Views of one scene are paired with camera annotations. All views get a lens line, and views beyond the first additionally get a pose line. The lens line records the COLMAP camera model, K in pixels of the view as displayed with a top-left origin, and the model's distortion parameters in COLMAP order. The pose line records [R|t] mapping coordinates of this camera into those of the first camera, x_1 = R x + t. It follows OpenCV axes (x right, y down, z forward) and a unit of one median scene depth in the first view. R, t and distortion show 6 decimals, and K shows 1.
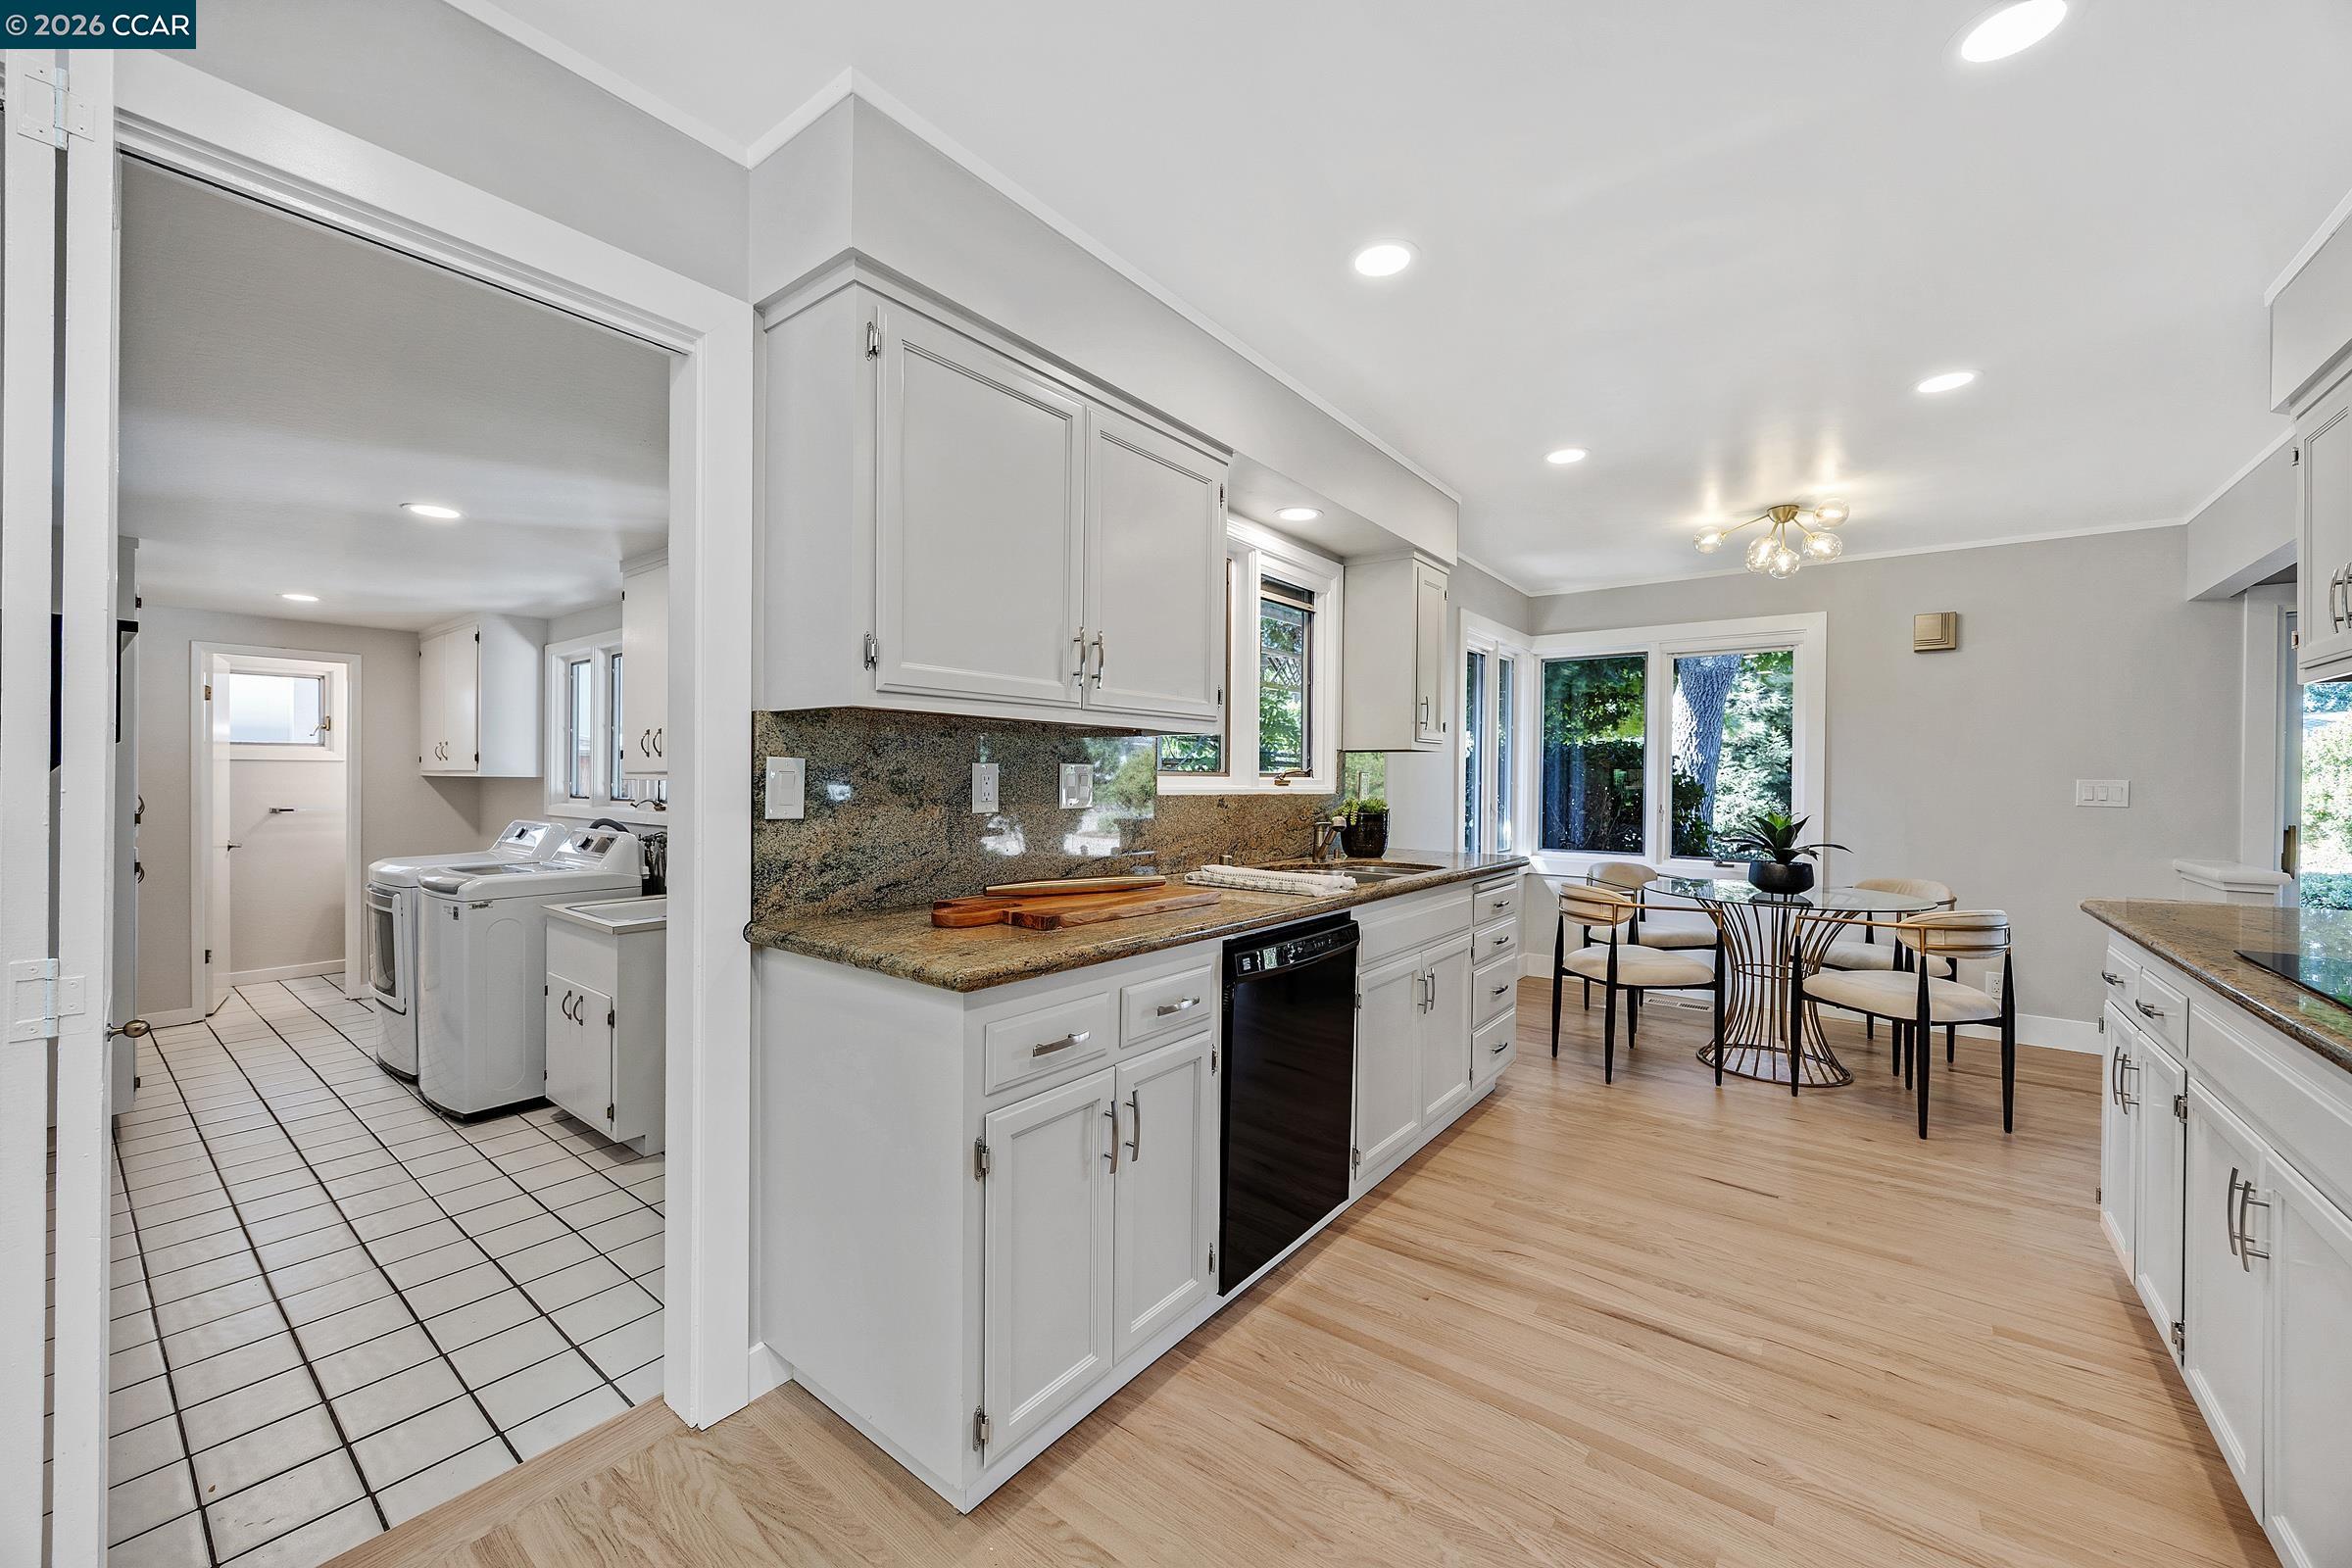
lens RADIAL K [[903.0, 0, 1176.1], [0, 903.0, 780.7], [0, 0, 1]] dist [-0.001751, 0.000379]
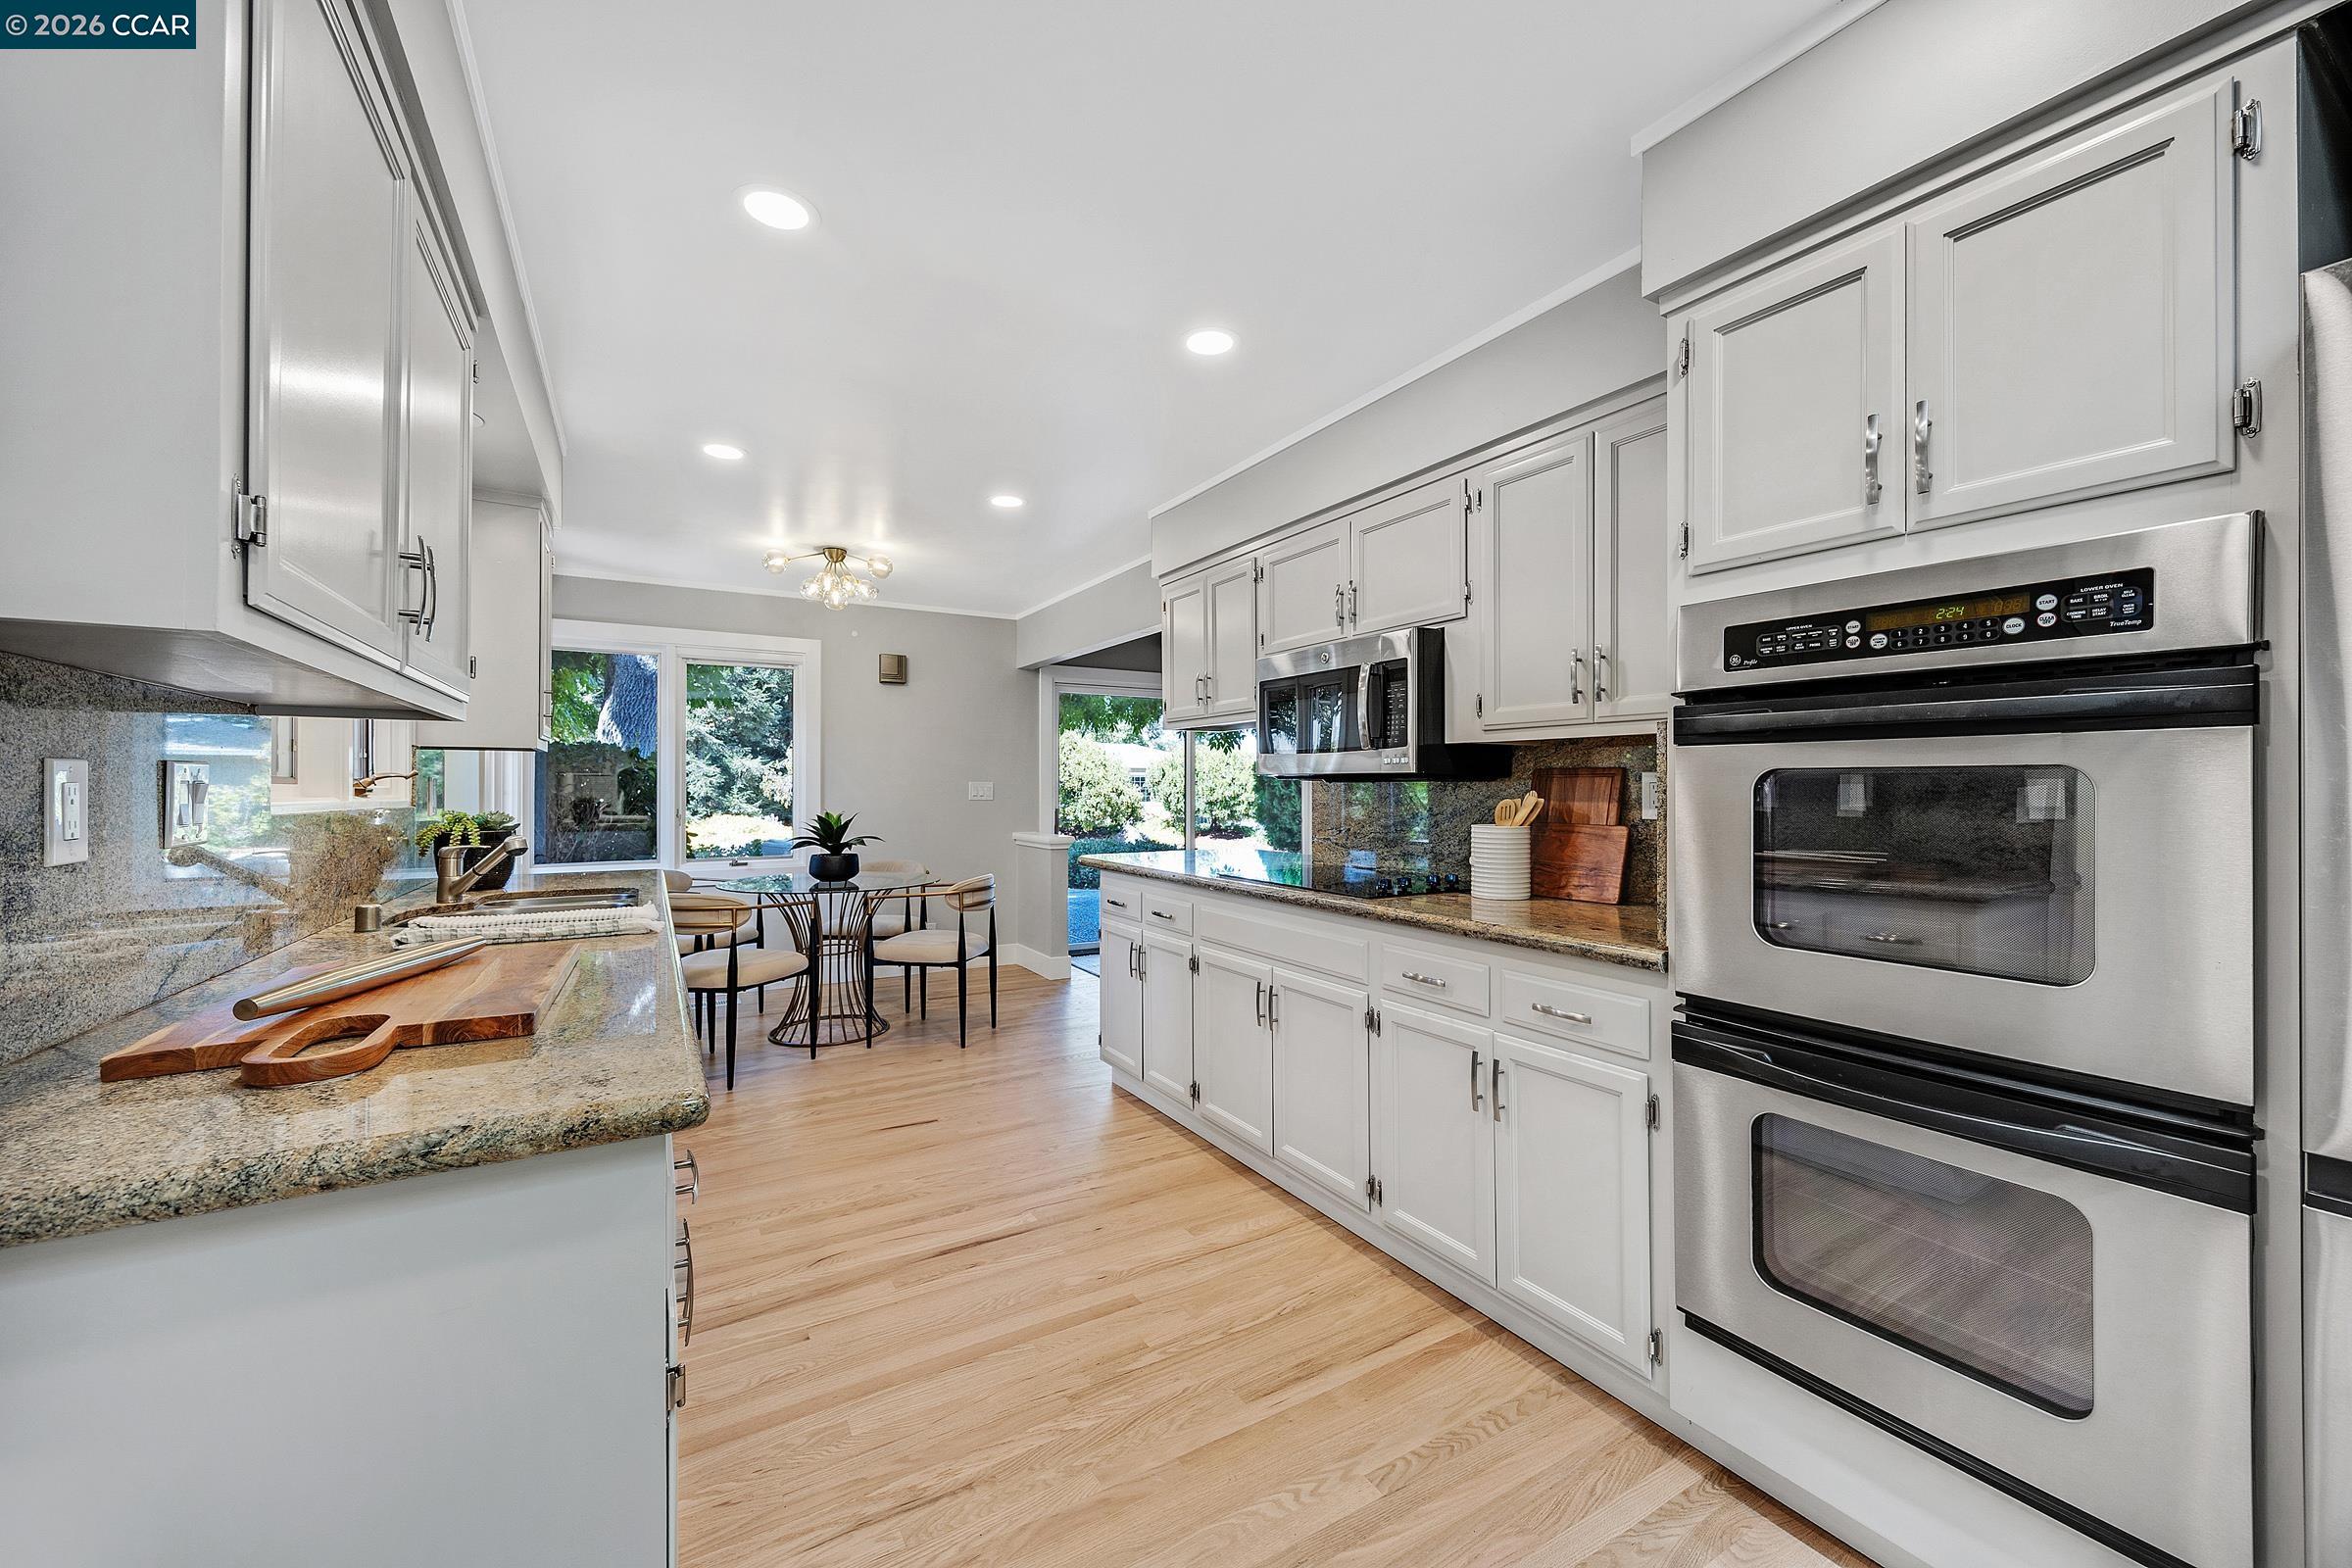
lens RADIAL K [[903.0, 0, 1183.9], [0, 903.0, 781.5], [0, 0, 1]] dist [-0.001751, 0.000379]
pose [[0.358149, -0.004118, 0.933655, -0.289355], [0.005427, 0.999983, 0.002329, -0.004238], [-0.933649, 0.004233, 0.358165, 0.185037]]
